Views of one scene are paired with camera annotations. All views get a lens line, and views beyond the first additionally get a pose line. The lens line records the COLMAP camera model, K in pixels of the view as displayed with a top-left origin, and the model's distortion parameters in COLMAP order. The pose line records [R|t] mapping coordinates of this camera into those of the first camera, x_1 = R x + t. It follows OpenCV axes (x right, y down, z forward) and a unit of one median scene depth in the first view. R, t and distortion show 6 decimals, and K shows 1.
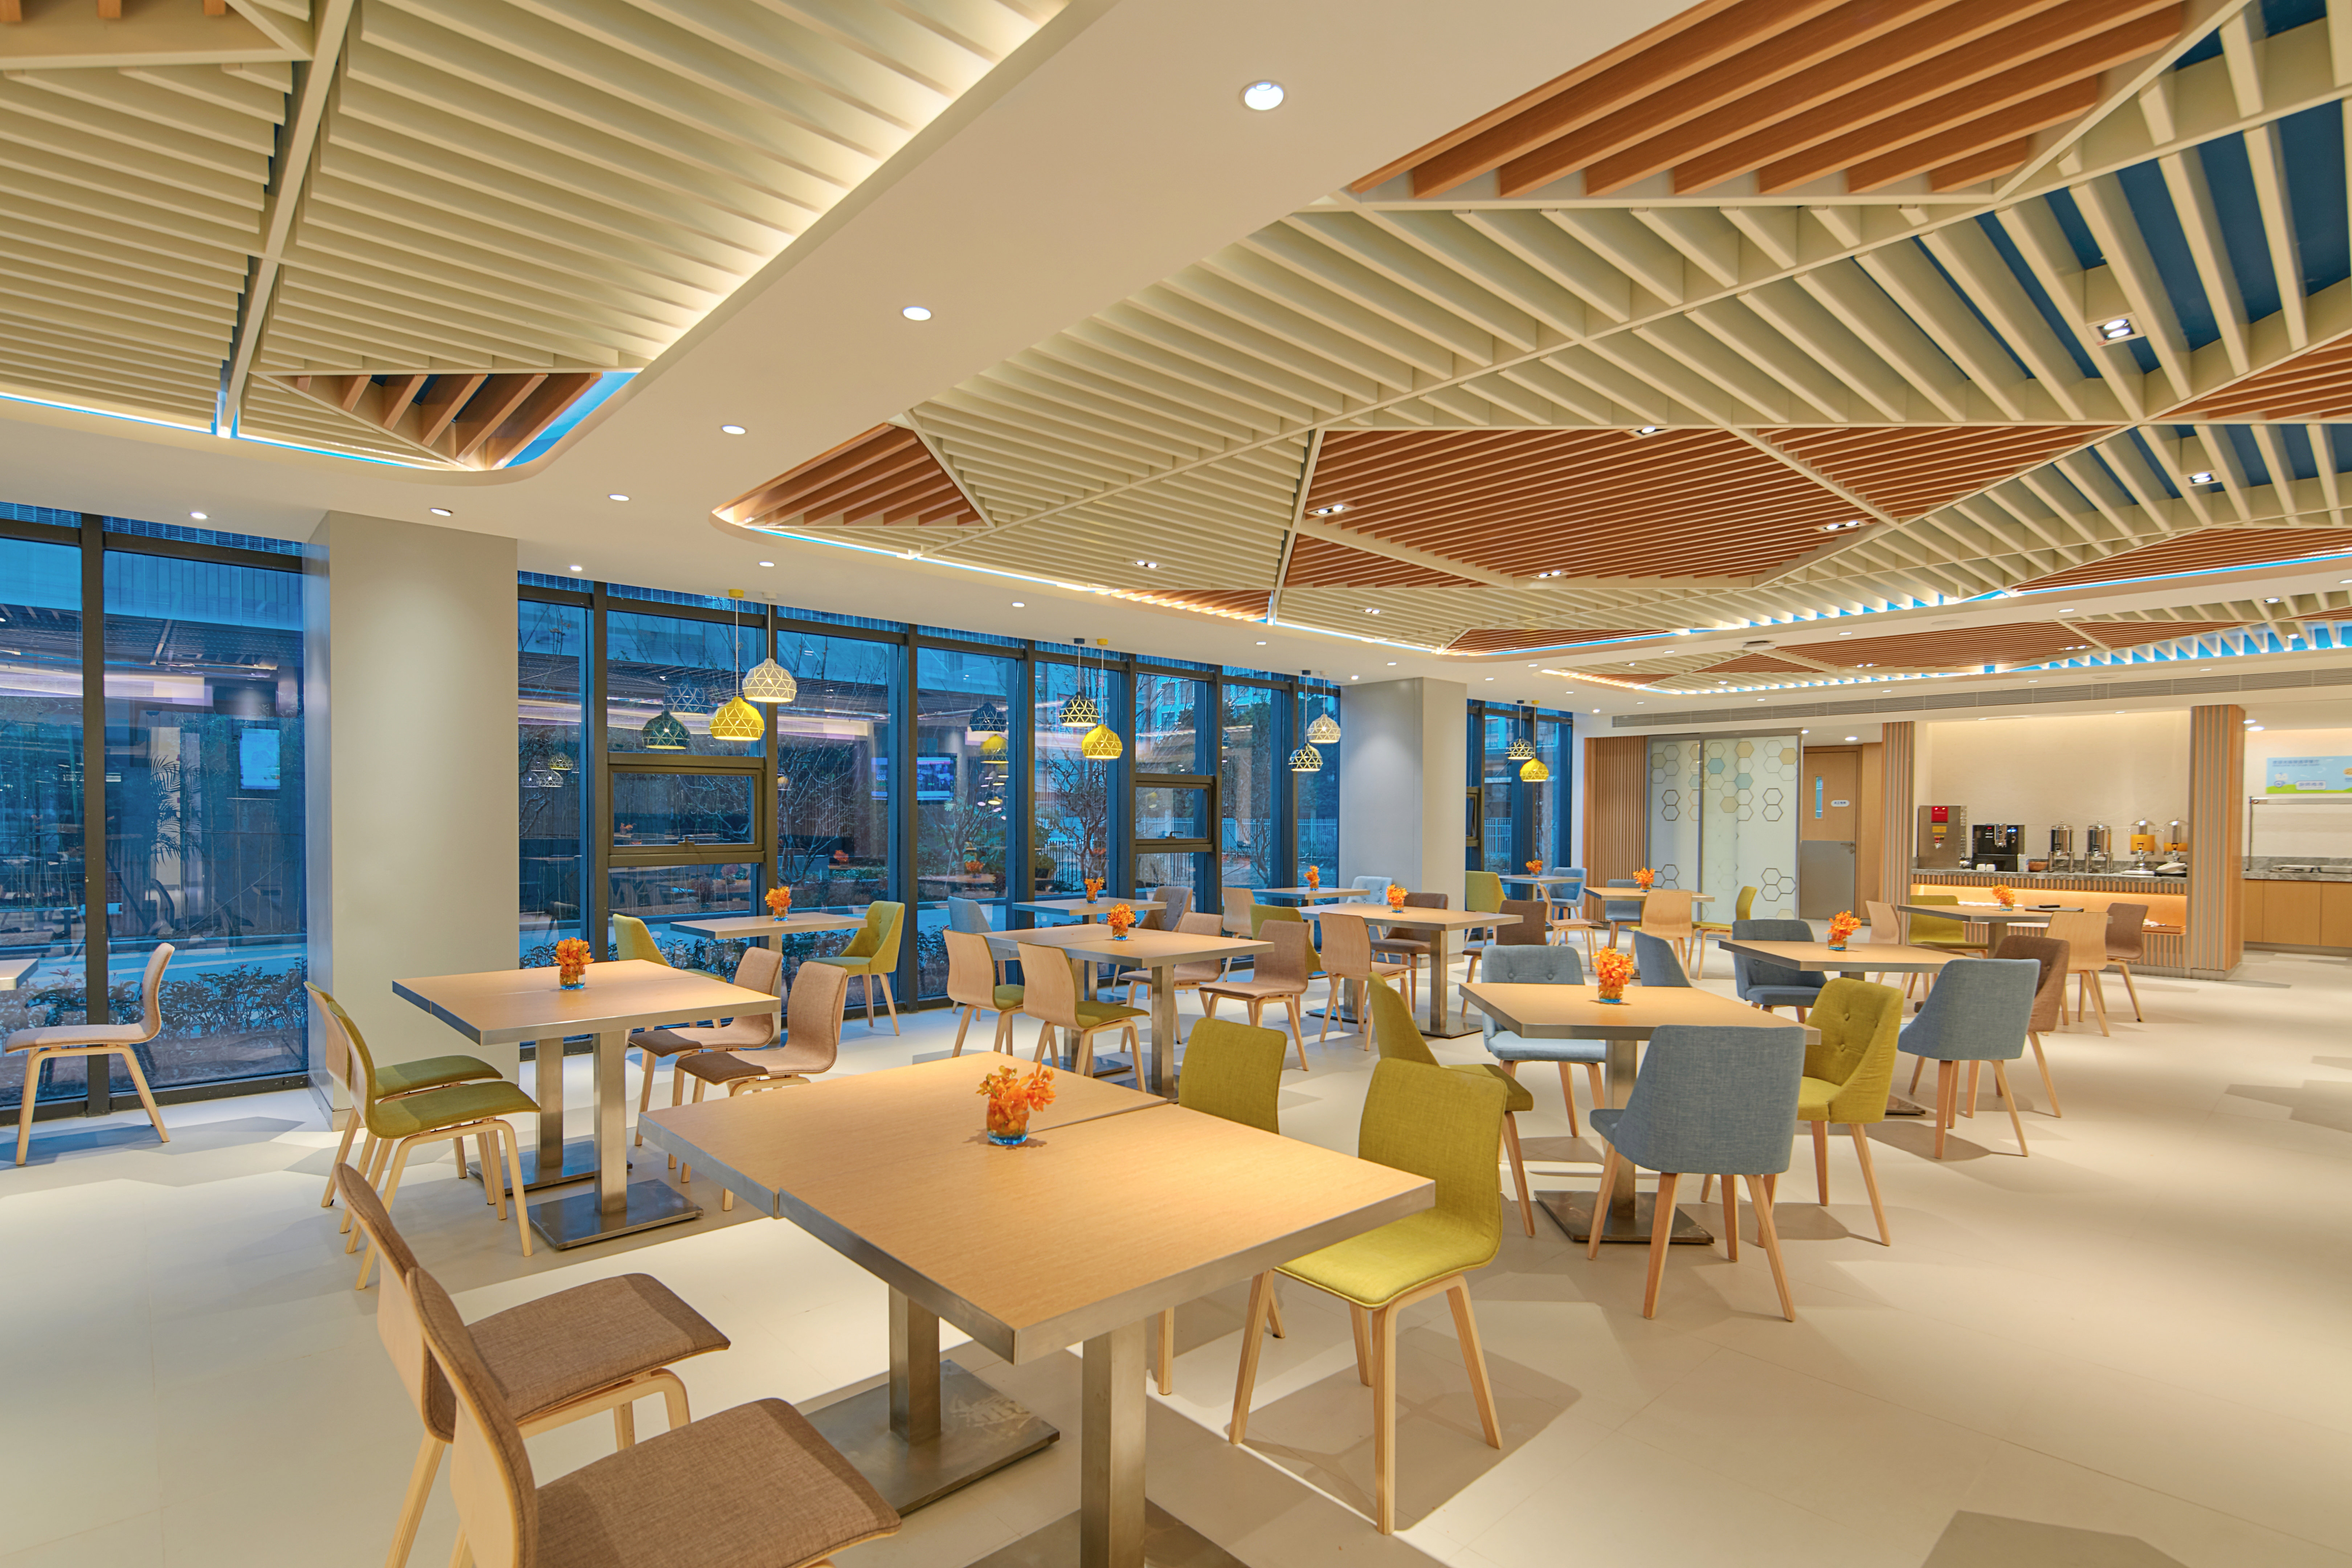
lens RADIAL K [[1137.9, 0, 1179.0], [0, 1137.9, 840.6], [0, 0, 1]] dist [0.001050, -0.000133]
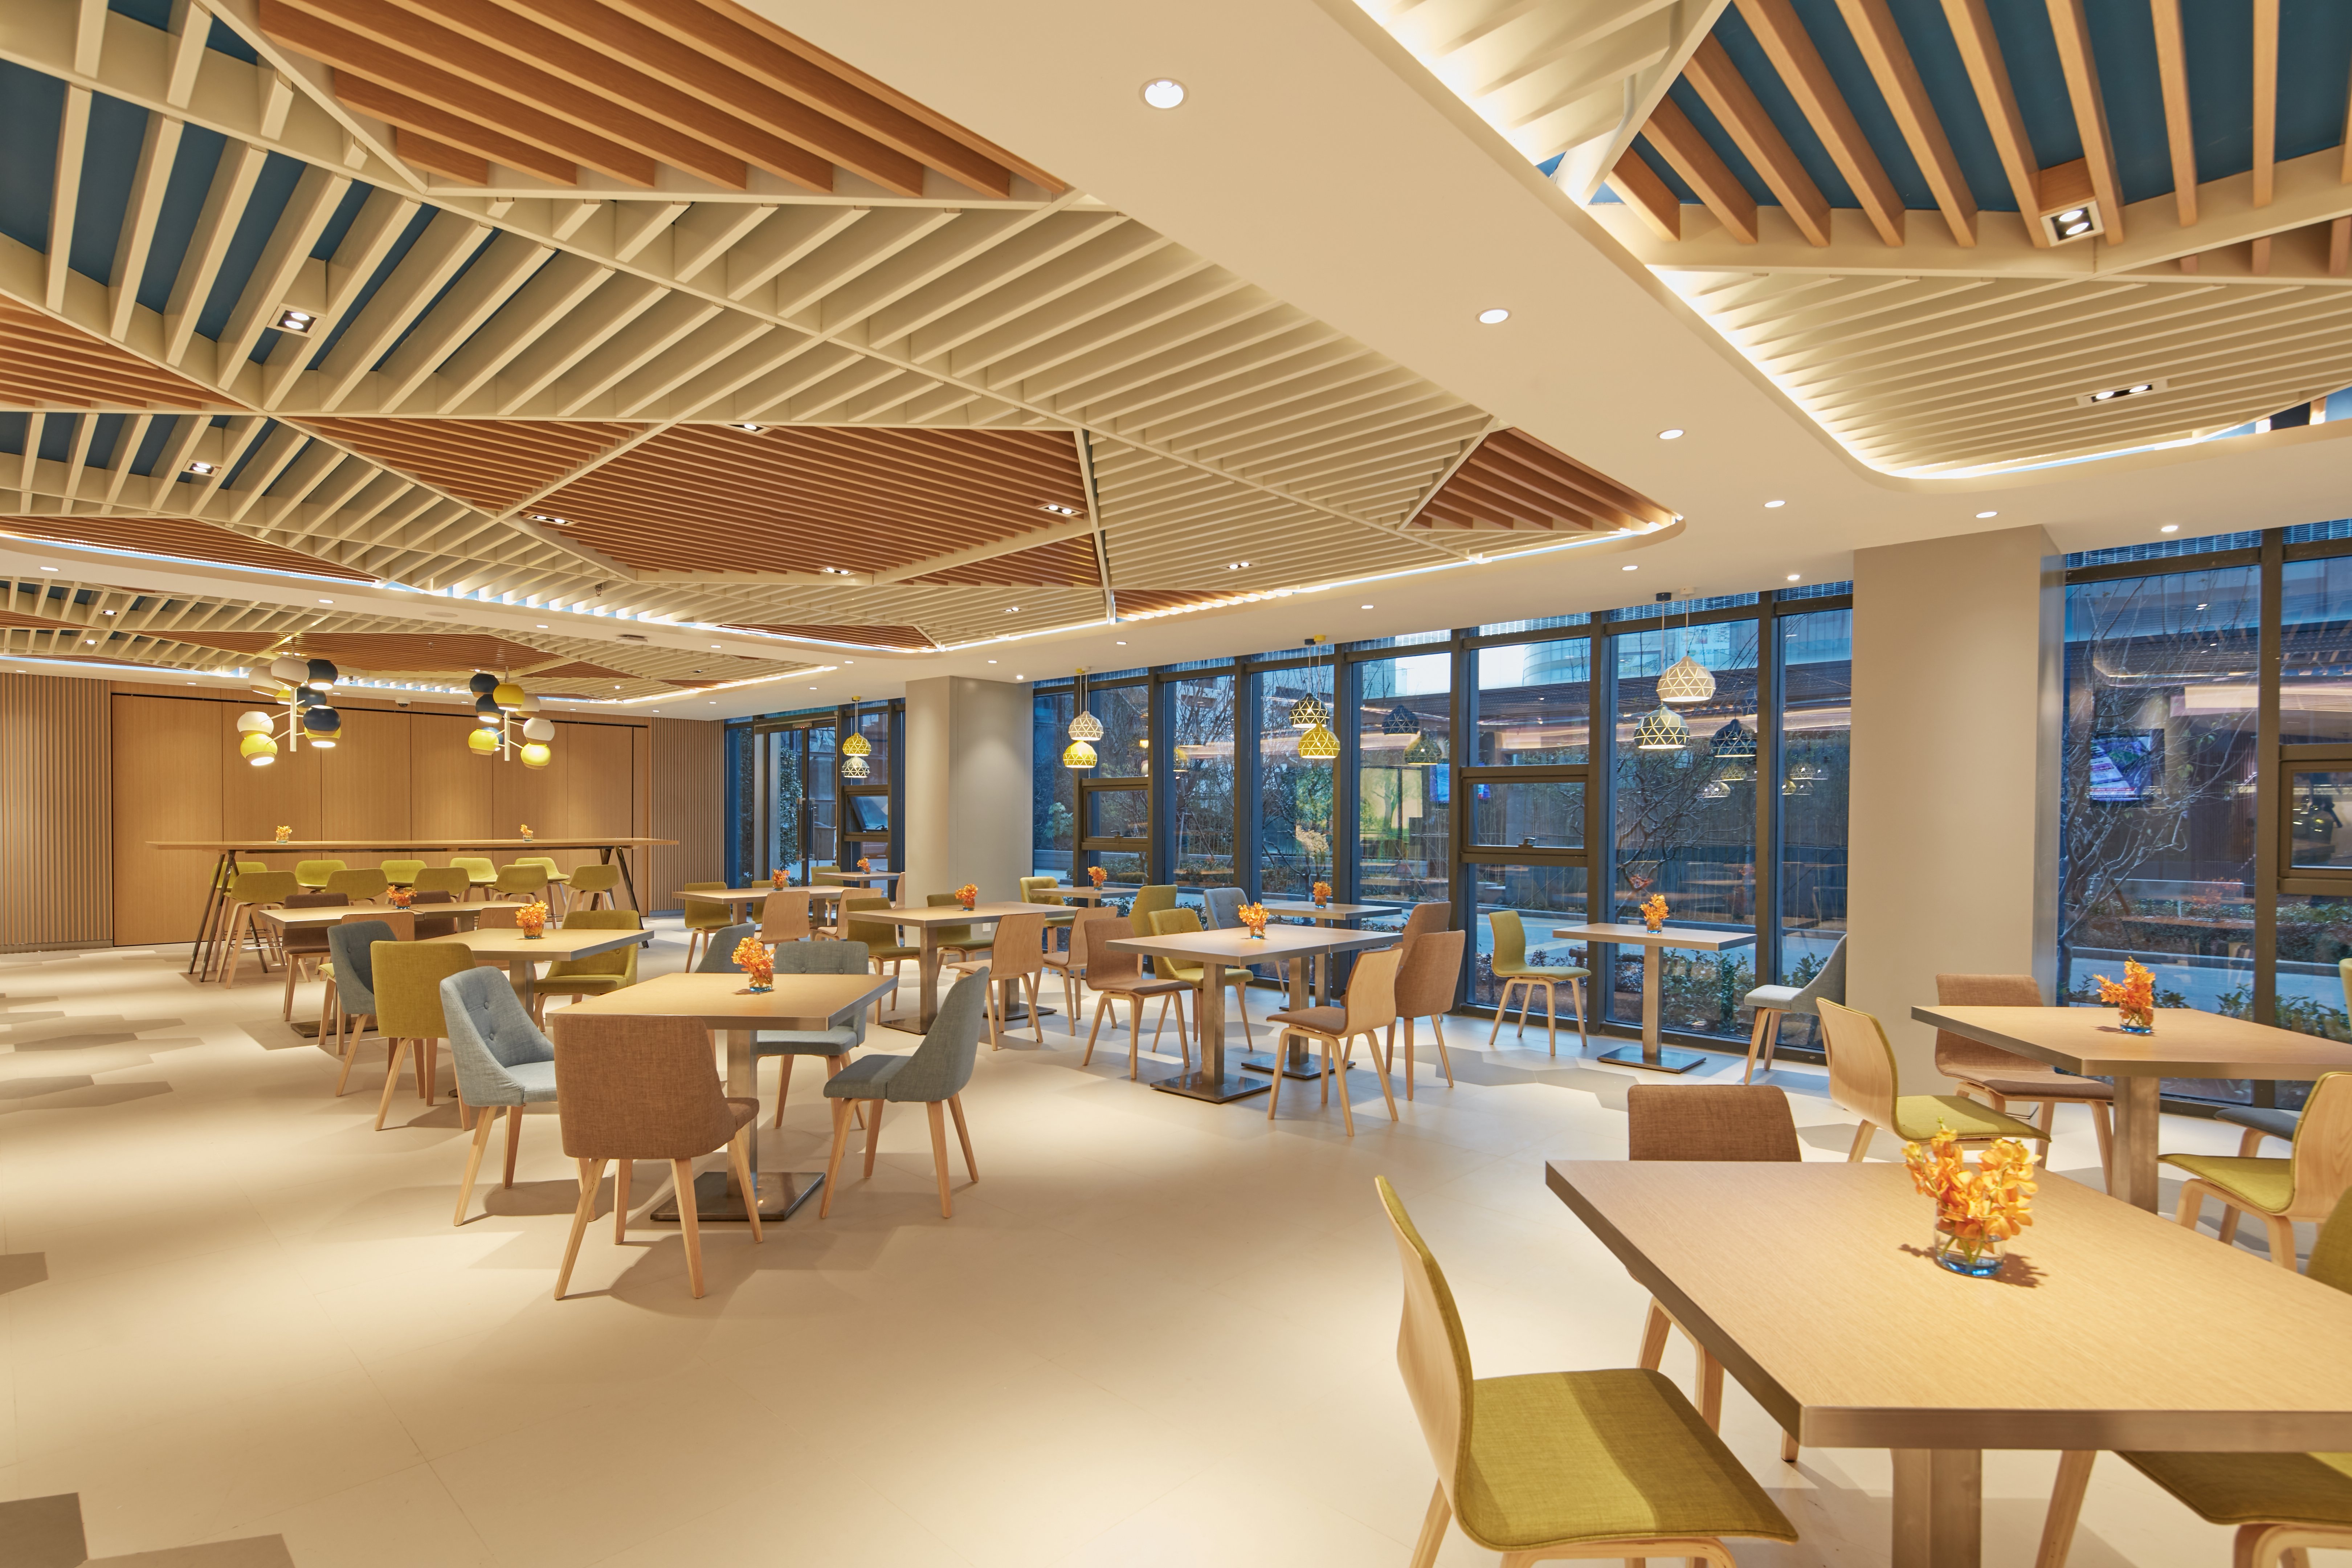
lens RADIAL K [[1137.9, 0, 1179.0], [0, 1137.9, 840.6], [0, 0, 1]] dist [0.001050, -0.000133]
pose [[0.065167, 0.008950, -0.997834, 0.118908], [-0.023803, 0.999689, 0.007412, -0.000906], [0.997590, 0.023268, 0.065360, 0.109190]]
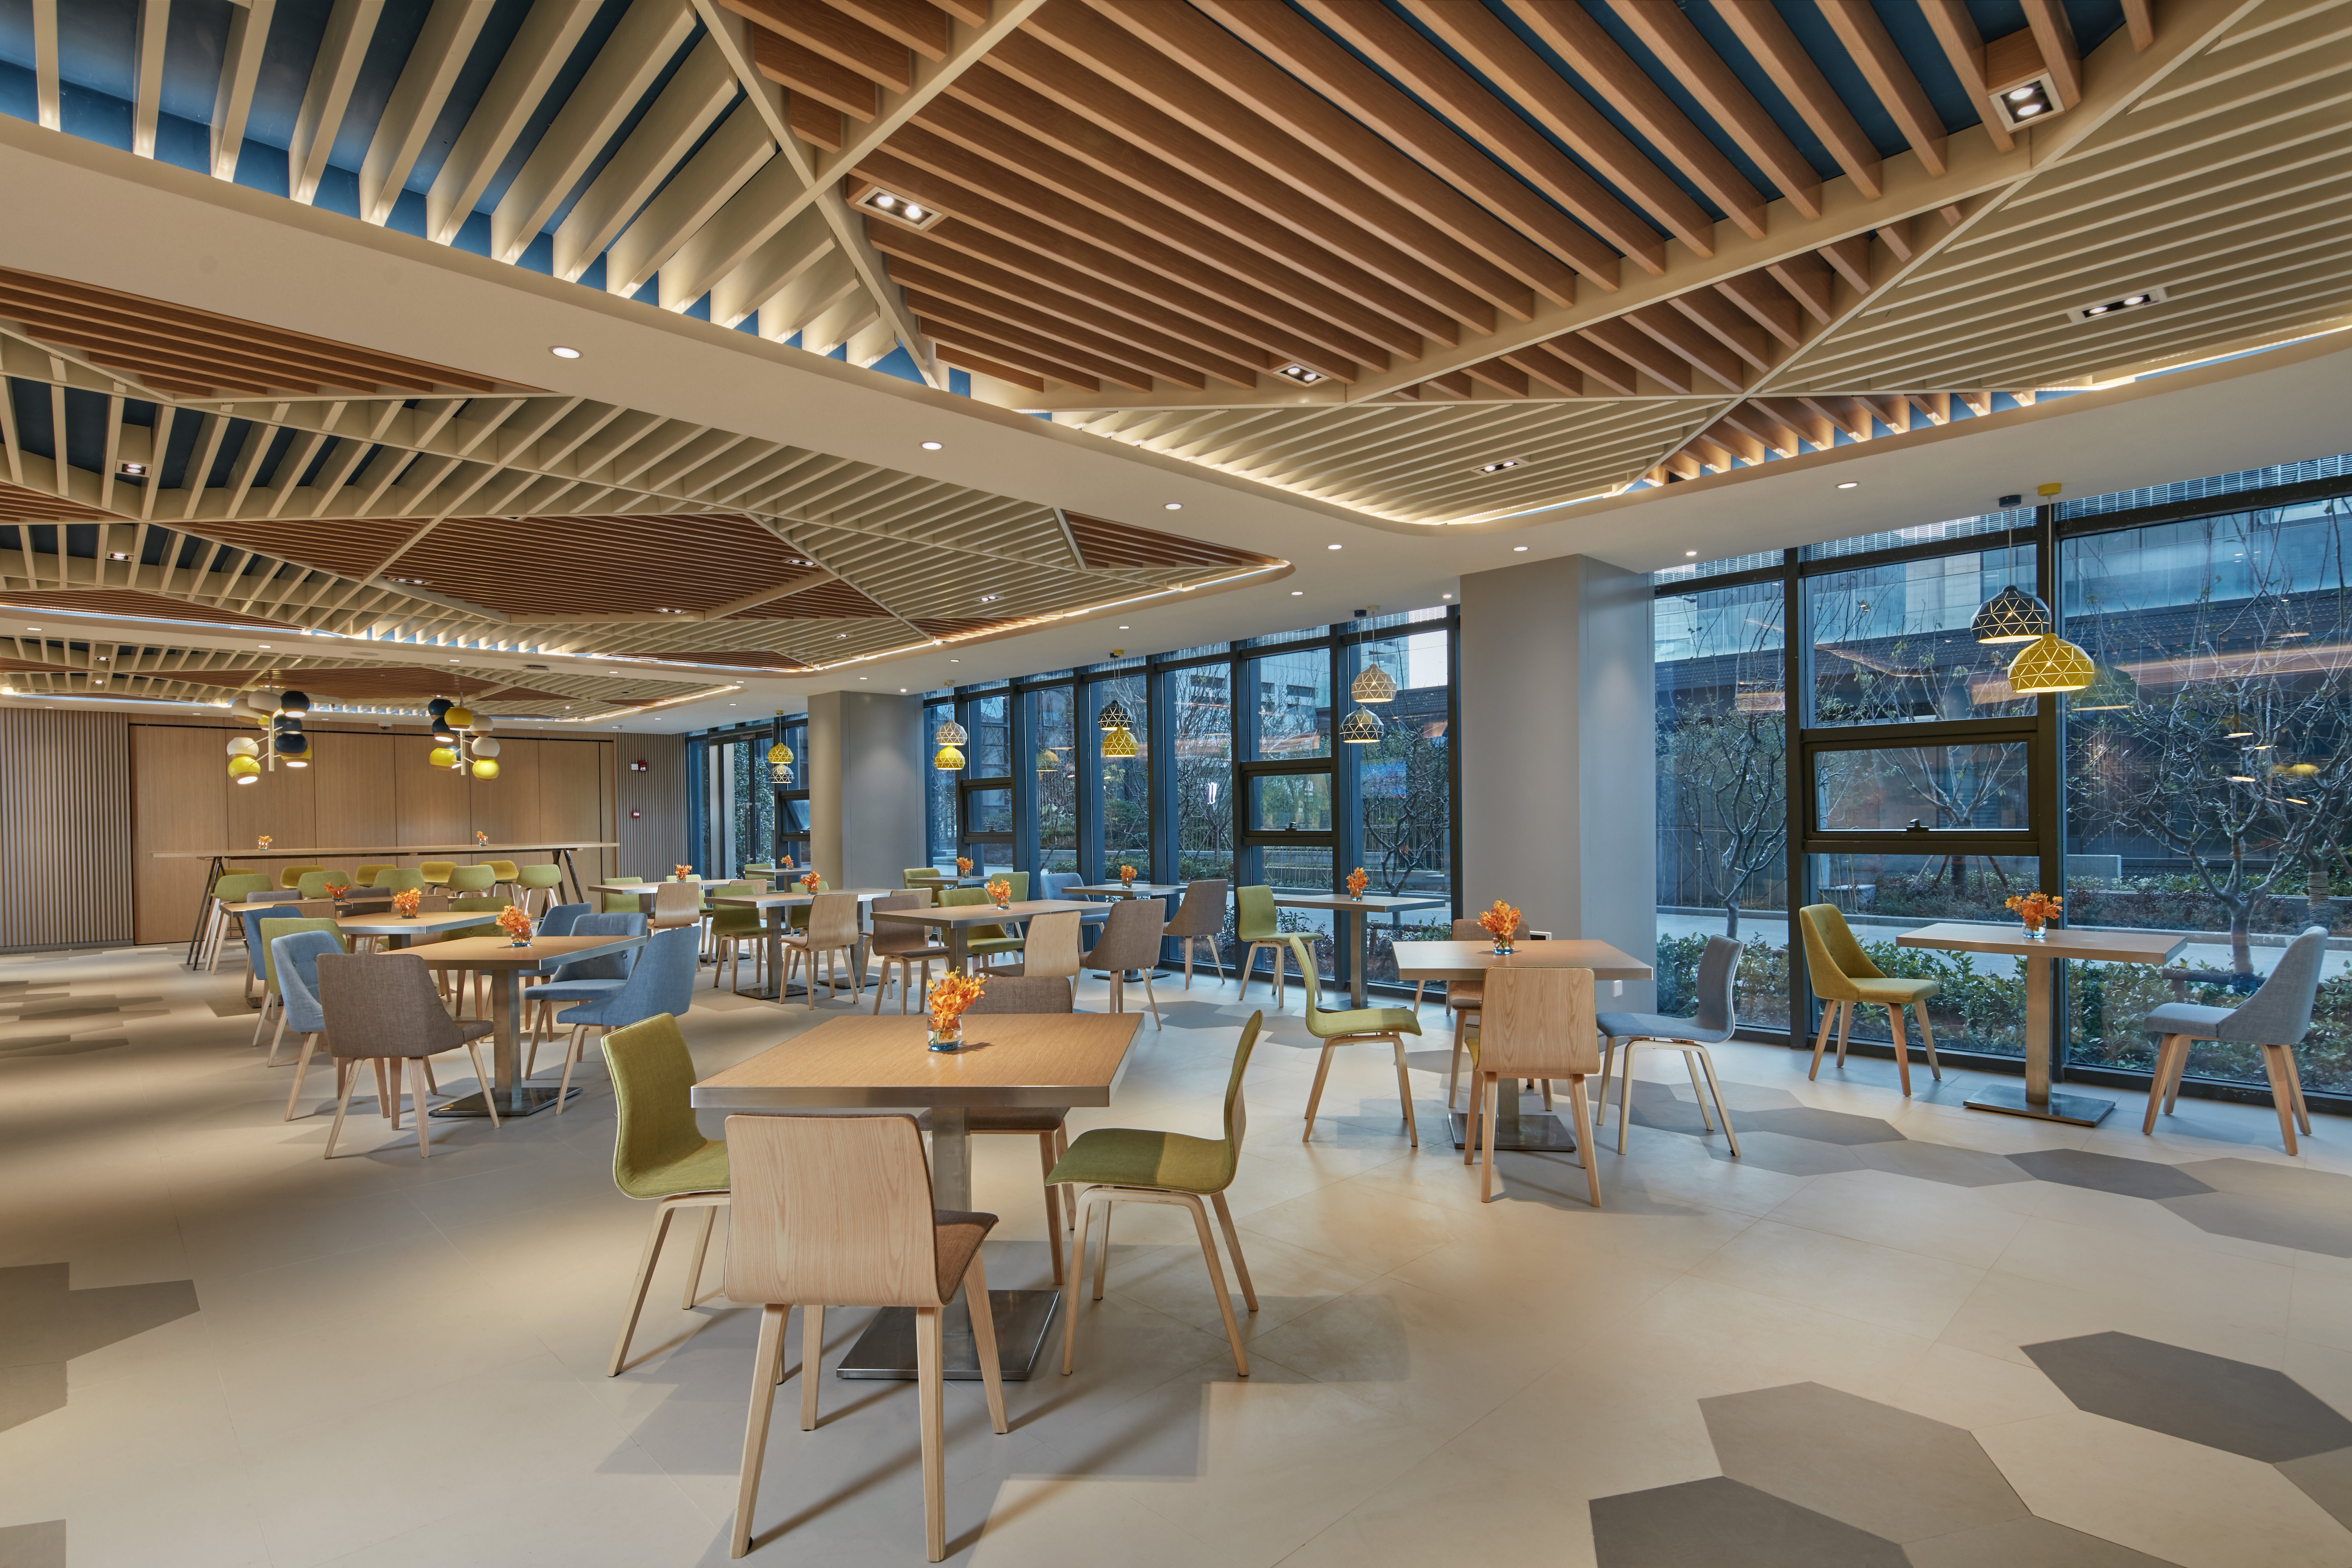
lens RADIAL K [[1137.9, 0, 1179.0], [0, 1137.9, 840.6], [0, 0, 1]] dist [0.001050, -0.000133]
pose [[0.027153, 0.008585, -0.999594, 0.136135], [-0.003005, 0.999959, 0.008507, -0.000194], [0.999627, 0.002773, 0.027178, 0.132391]]
